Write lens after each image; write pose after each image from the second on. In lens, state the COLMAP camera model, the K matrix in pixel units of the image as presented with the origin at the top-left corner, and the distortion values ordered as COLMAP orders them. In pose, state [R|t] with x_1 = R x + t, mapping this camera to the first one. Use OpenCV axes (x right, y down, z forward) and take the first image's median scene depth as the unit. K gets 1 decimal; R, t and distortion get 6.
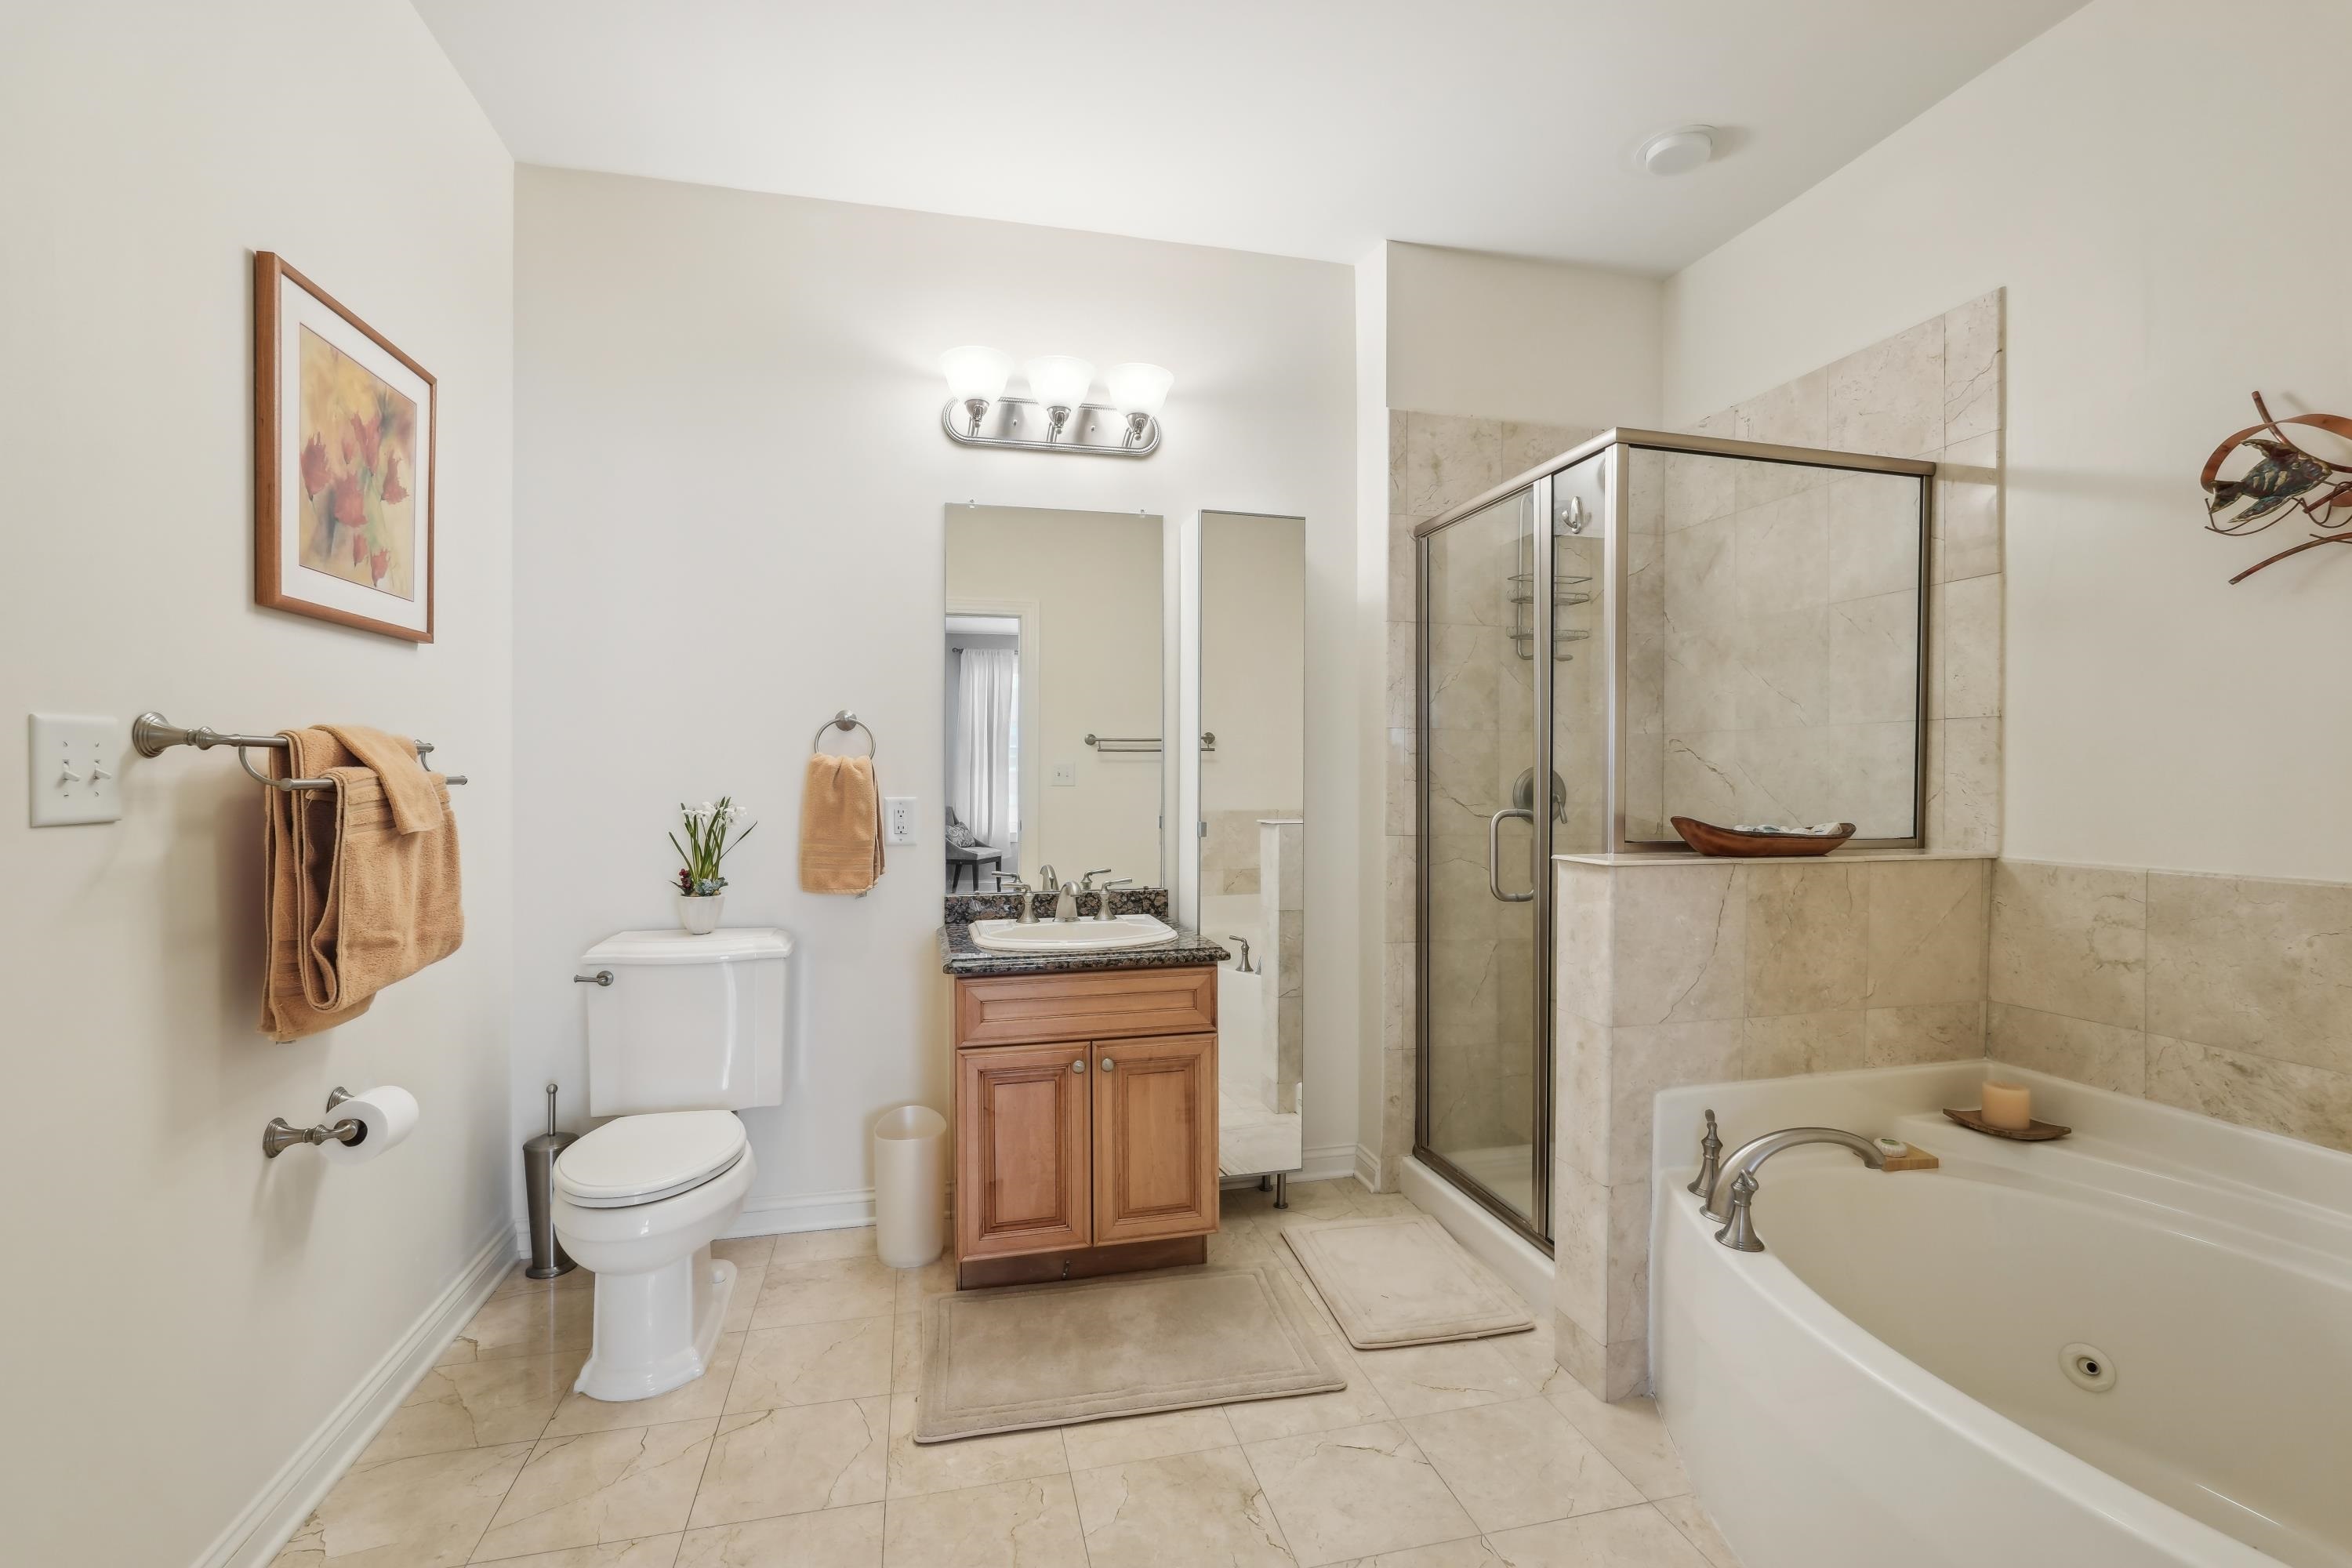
lens RADIAL K [[1036.7, 0, 1173.4], [0, 1036.7, 780.3], [0, 0, 1]] dist [-0.018404, 0.008743]
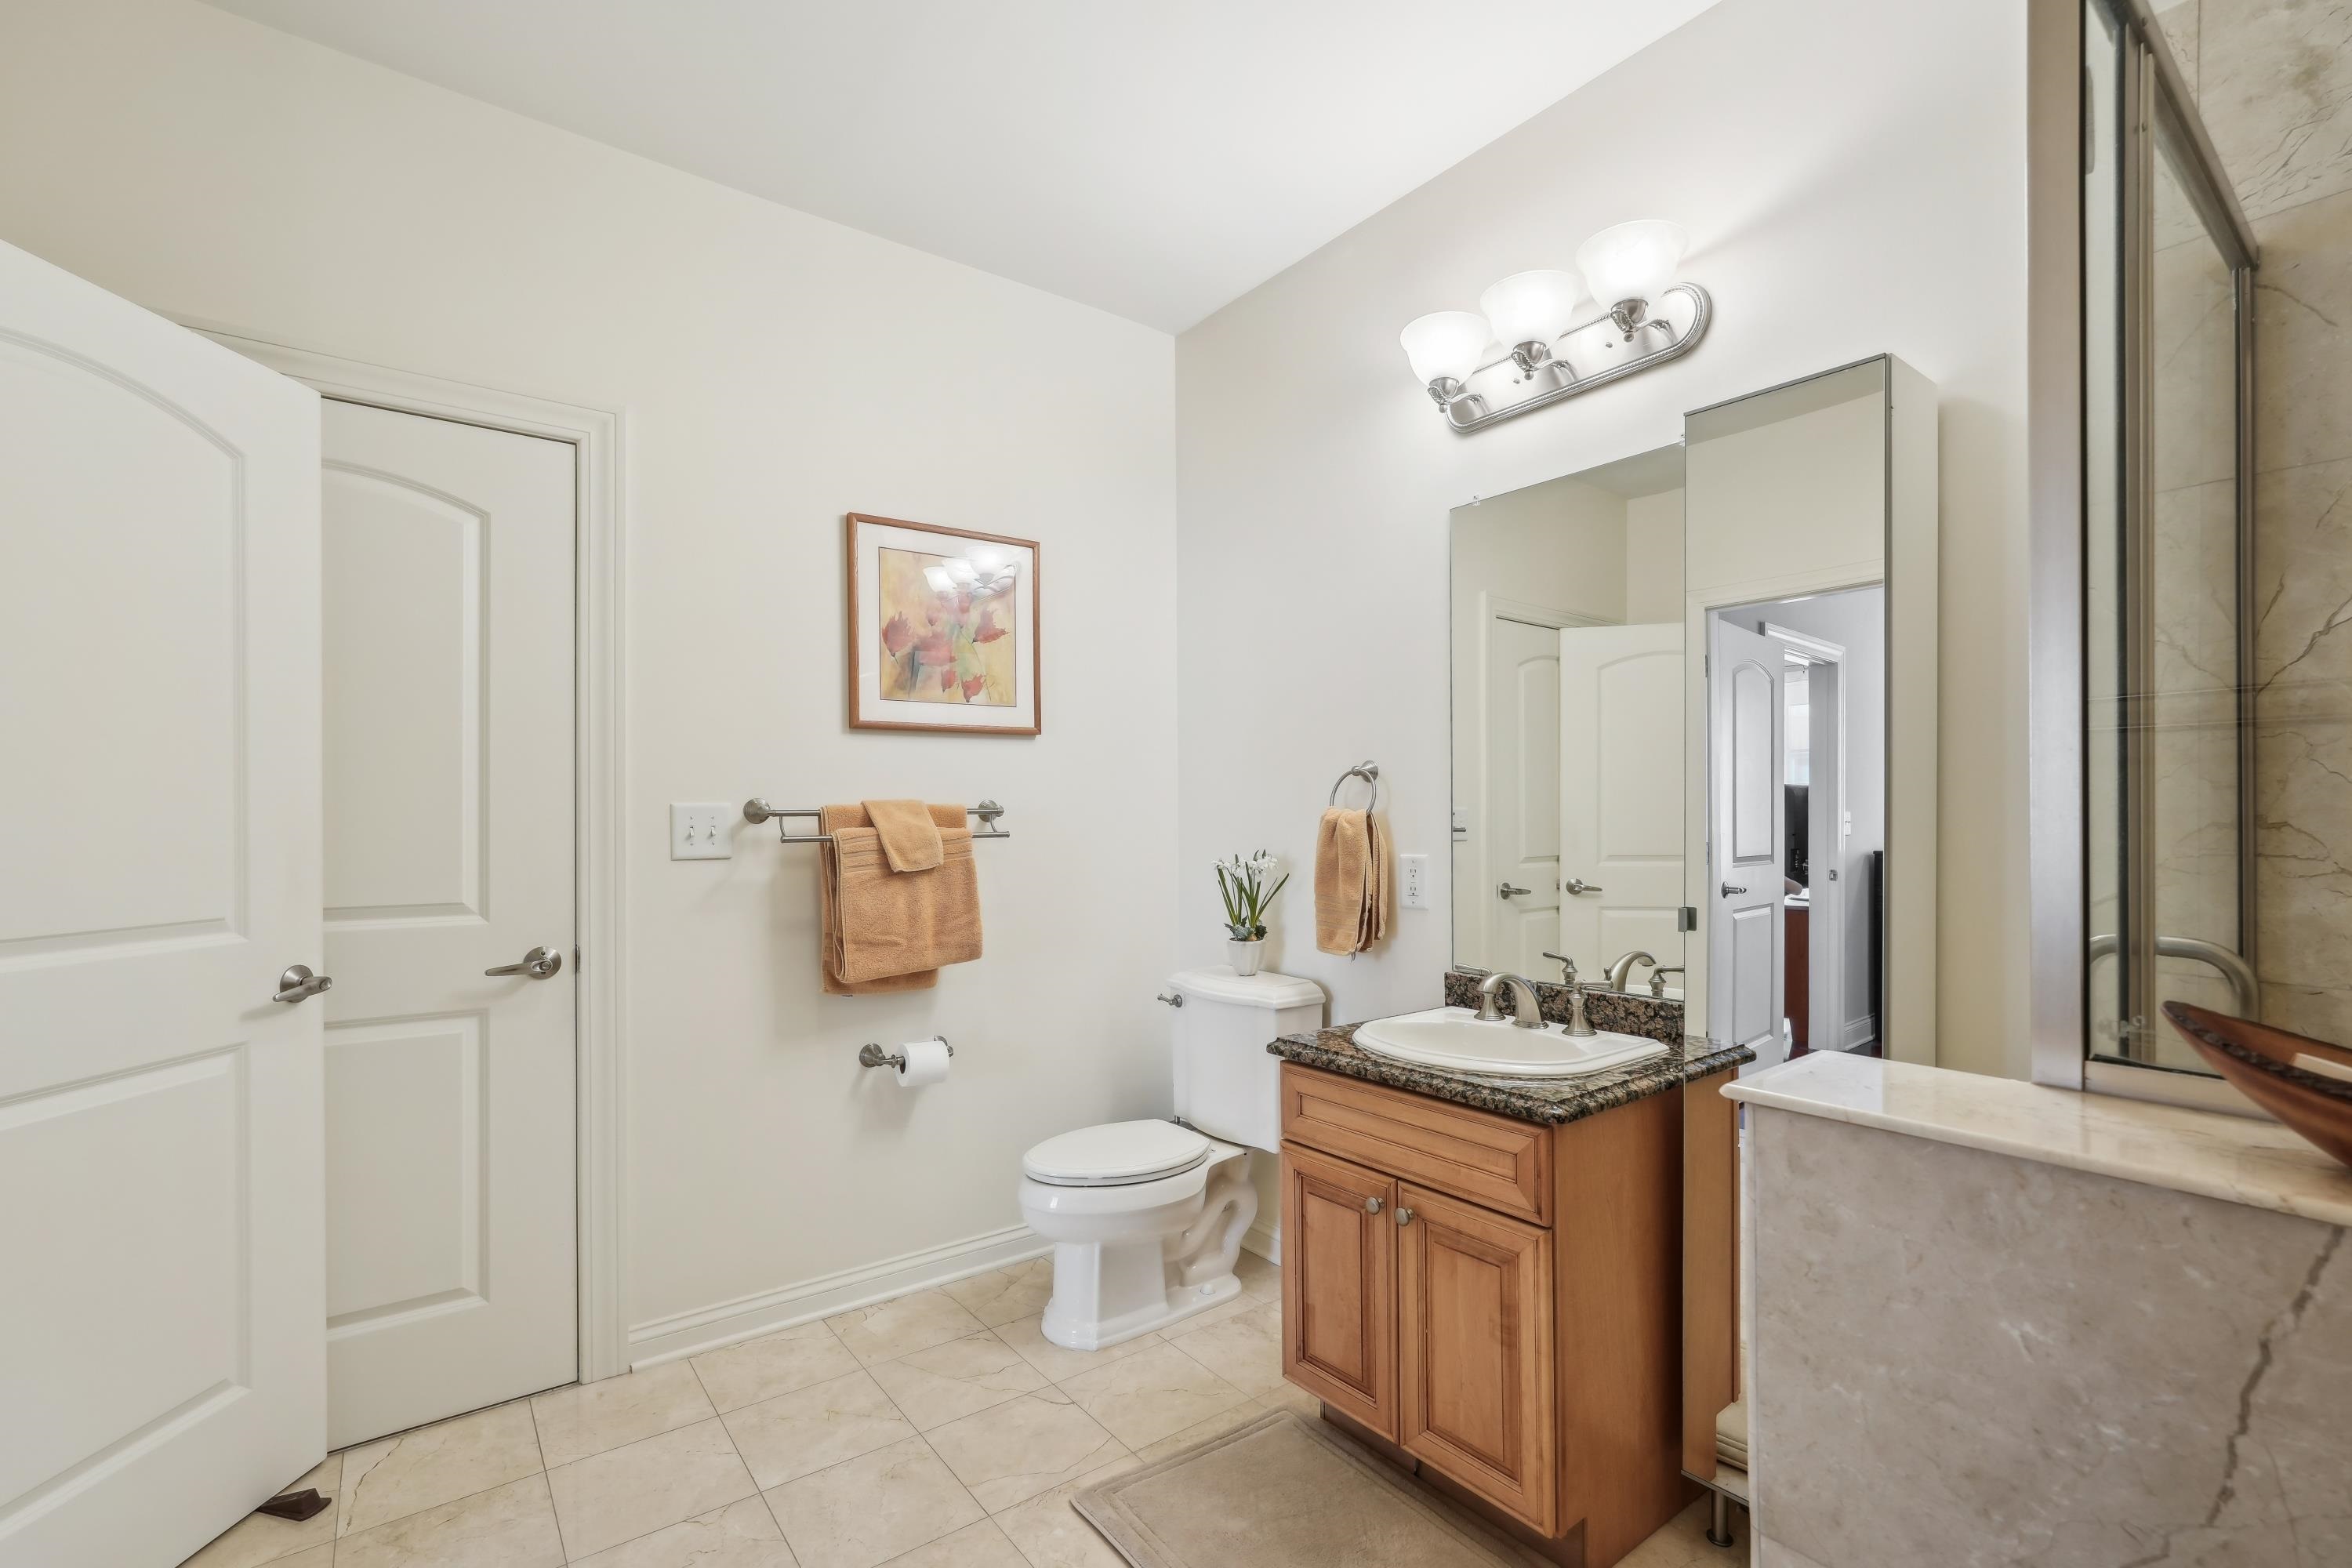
lens RADIAL K [[1036.7, 0, 1173.8], [0, 1036.7, 823.8], [0, 0, 1]] dist [-0.018404, 0.008743]
pose [[0.401611, 0.002204, -0.915807, 0.647389], [0.000469, 0.999996, 0.002612, -0.017313], [0.915810, -0.001479, 0.401609, 0.624994]]
